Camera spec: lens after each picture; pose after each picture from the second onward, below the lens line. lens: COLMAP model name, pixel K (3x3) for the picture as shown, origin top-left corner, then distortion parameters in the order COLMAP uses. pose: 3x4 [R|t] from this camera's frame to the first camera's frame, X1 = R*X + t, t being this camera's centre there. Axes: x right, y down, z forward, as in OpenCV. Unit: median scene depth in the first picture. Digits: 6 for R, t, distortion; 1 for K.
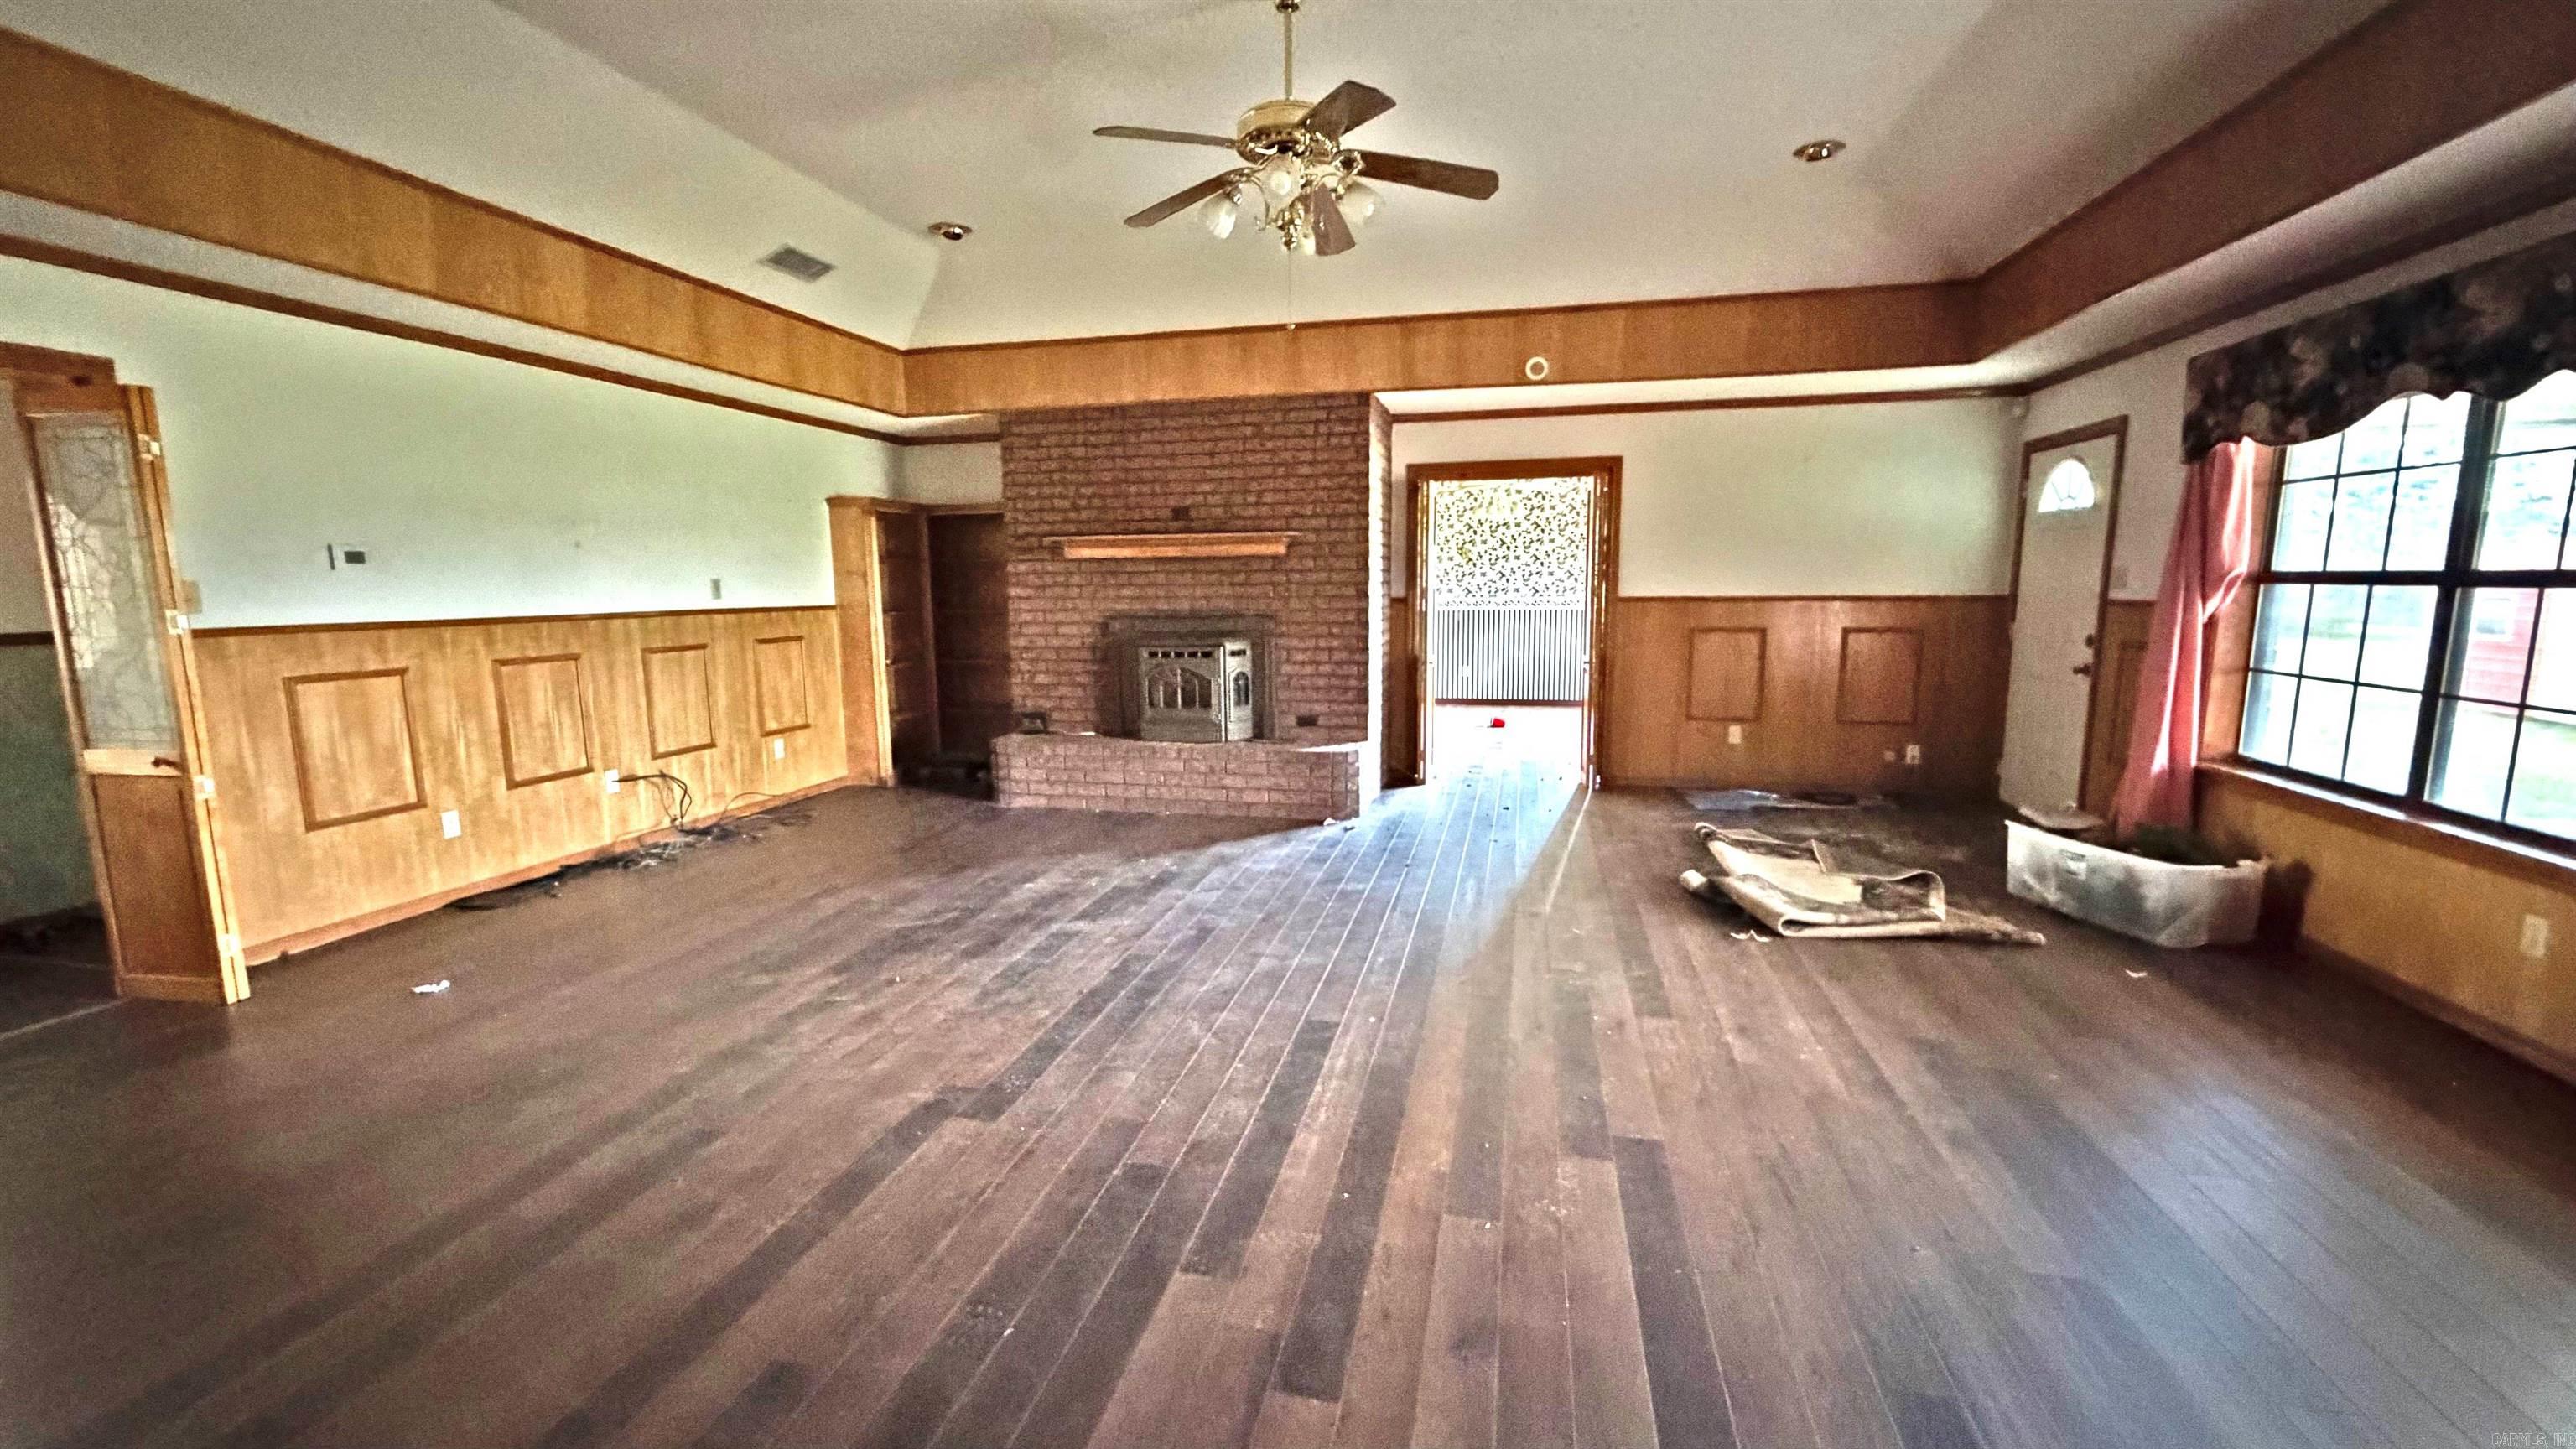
lens RADIAL K [[1021.5, 0, 1284.6], [0, 1021.5, 722.9], [0, 0, 1]] dist [-0.000016, -0.000095]
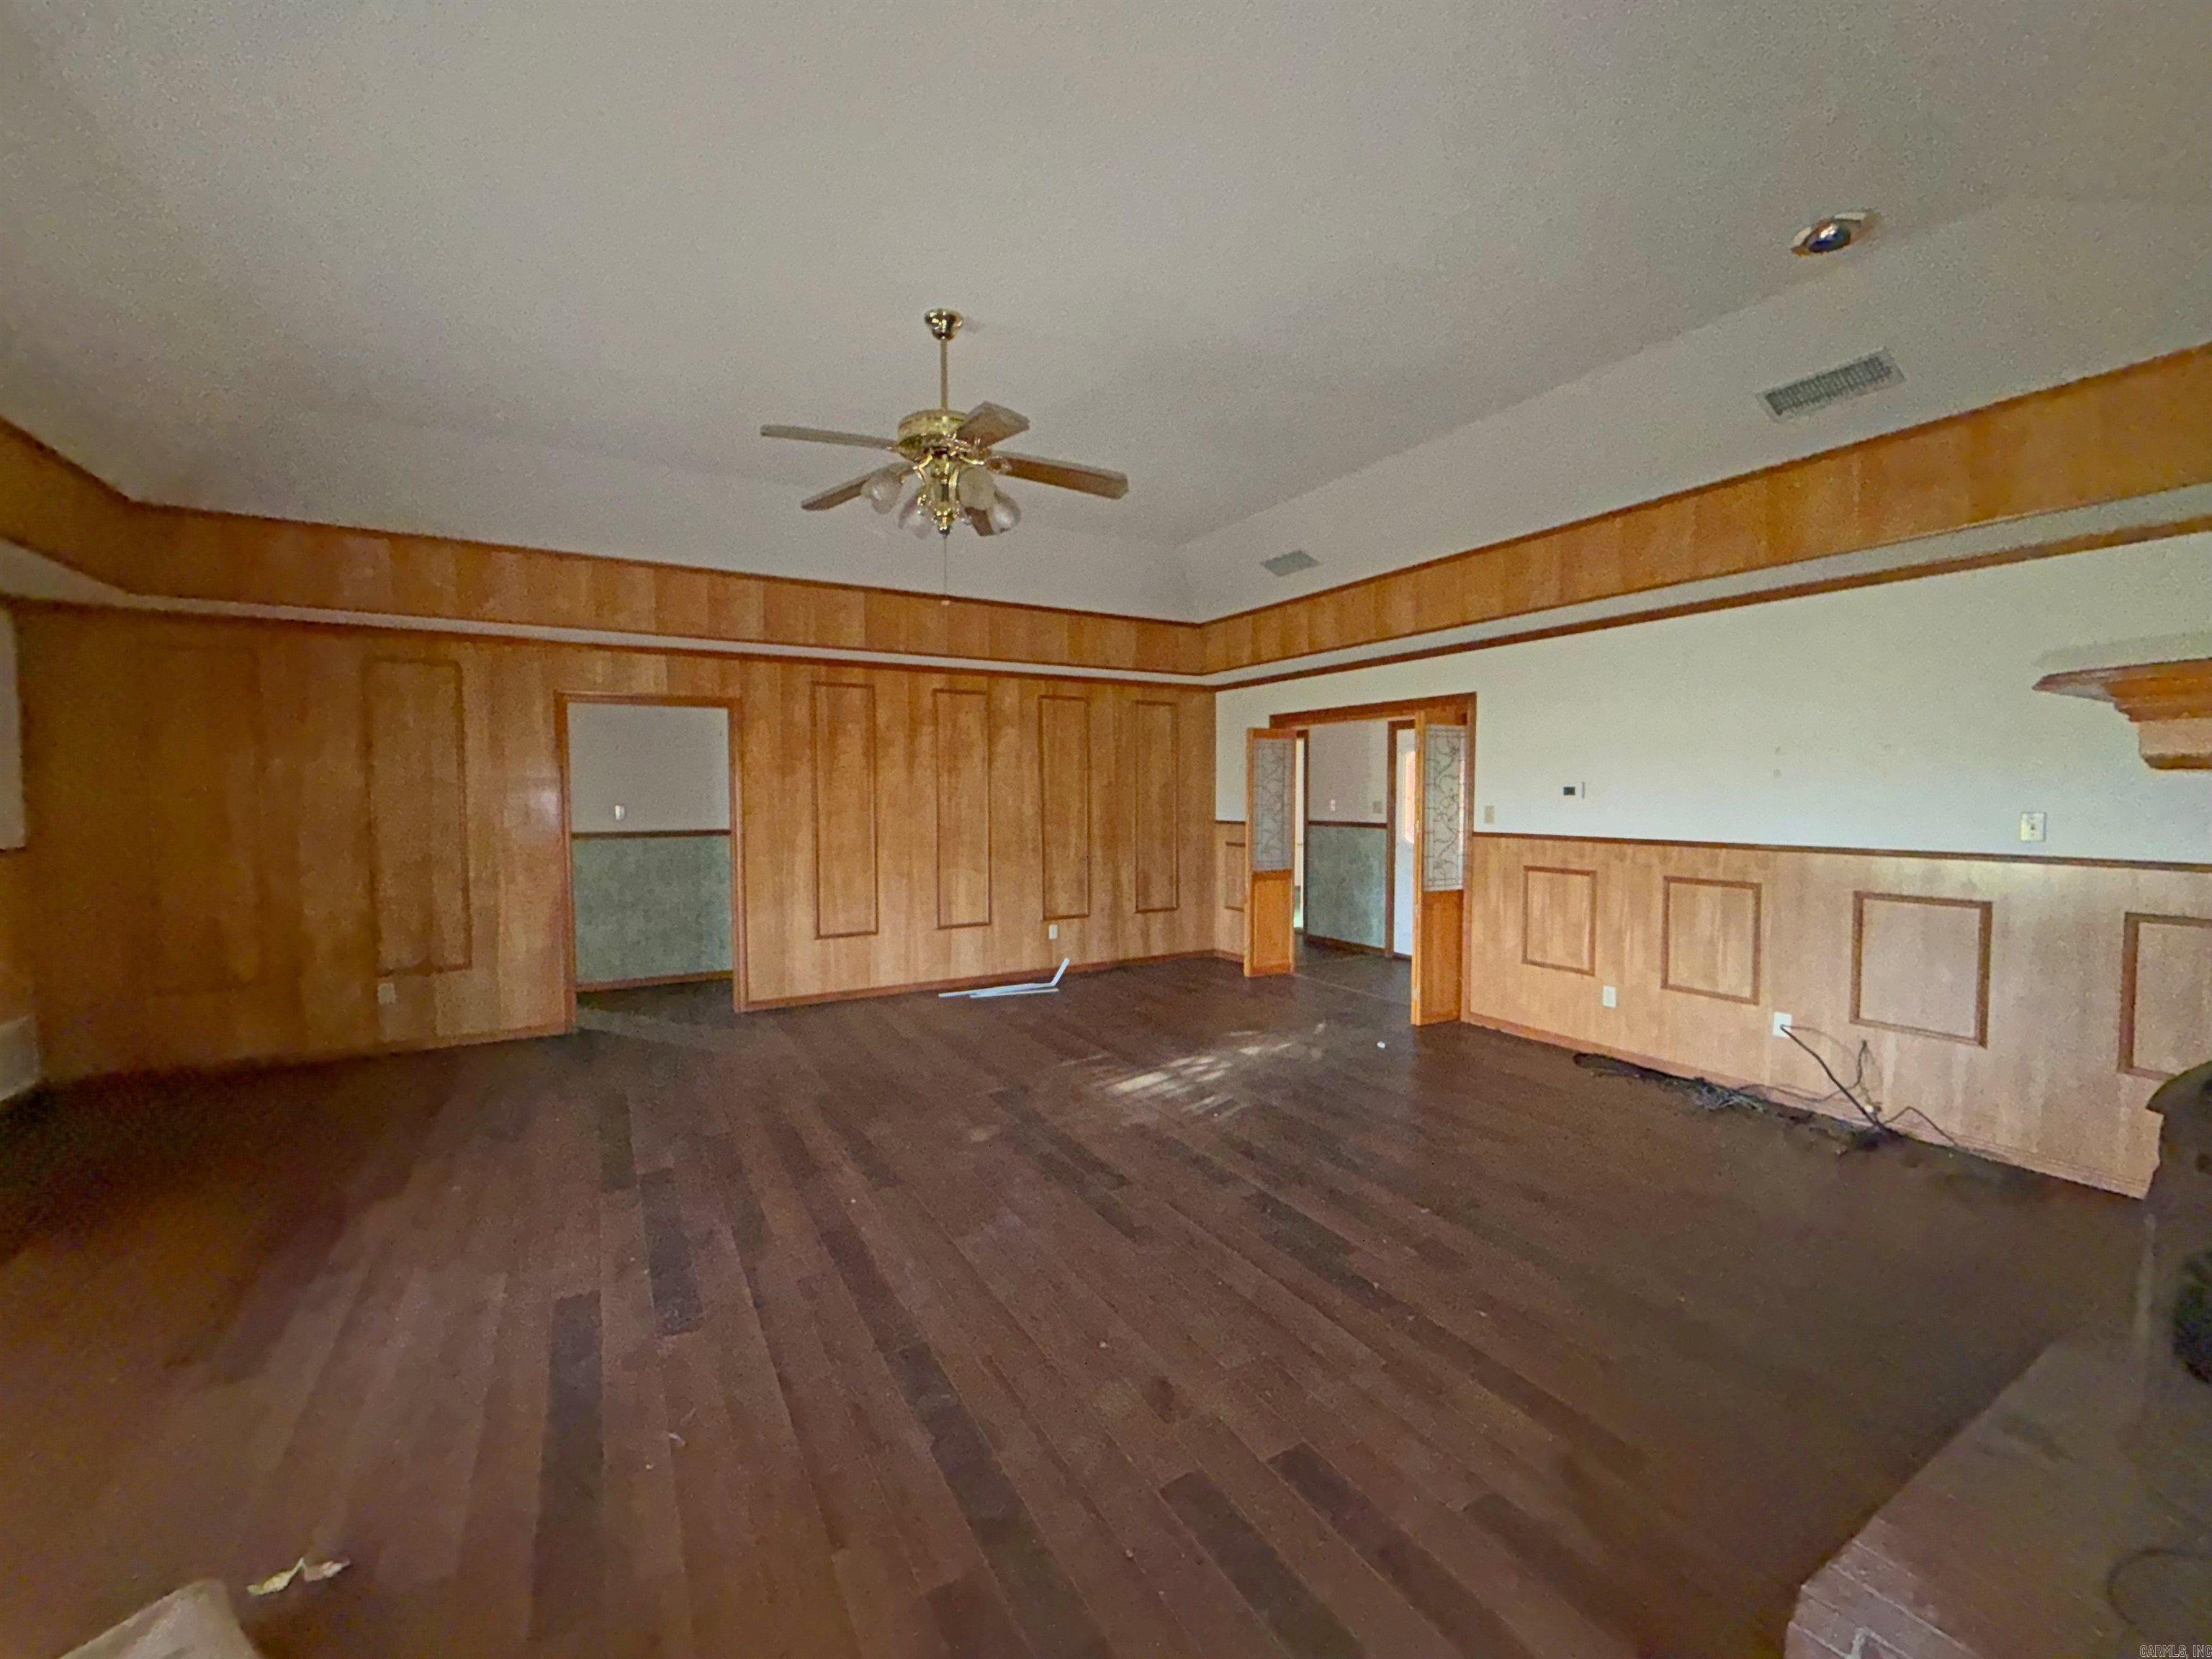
lens RADIAL K [[881.8, 0, 1098.5], [0, 881.8, 831.3], [0, 0, 1]] dist [-0.001356, 0.000019]
pose [[-0.731545, 0.039978, -0.680621, 0.440634], [-0.087183, 0.984599, 0.151538, -0.240770], [0.676196, 0.170195, -0.716793, 1.478688]]
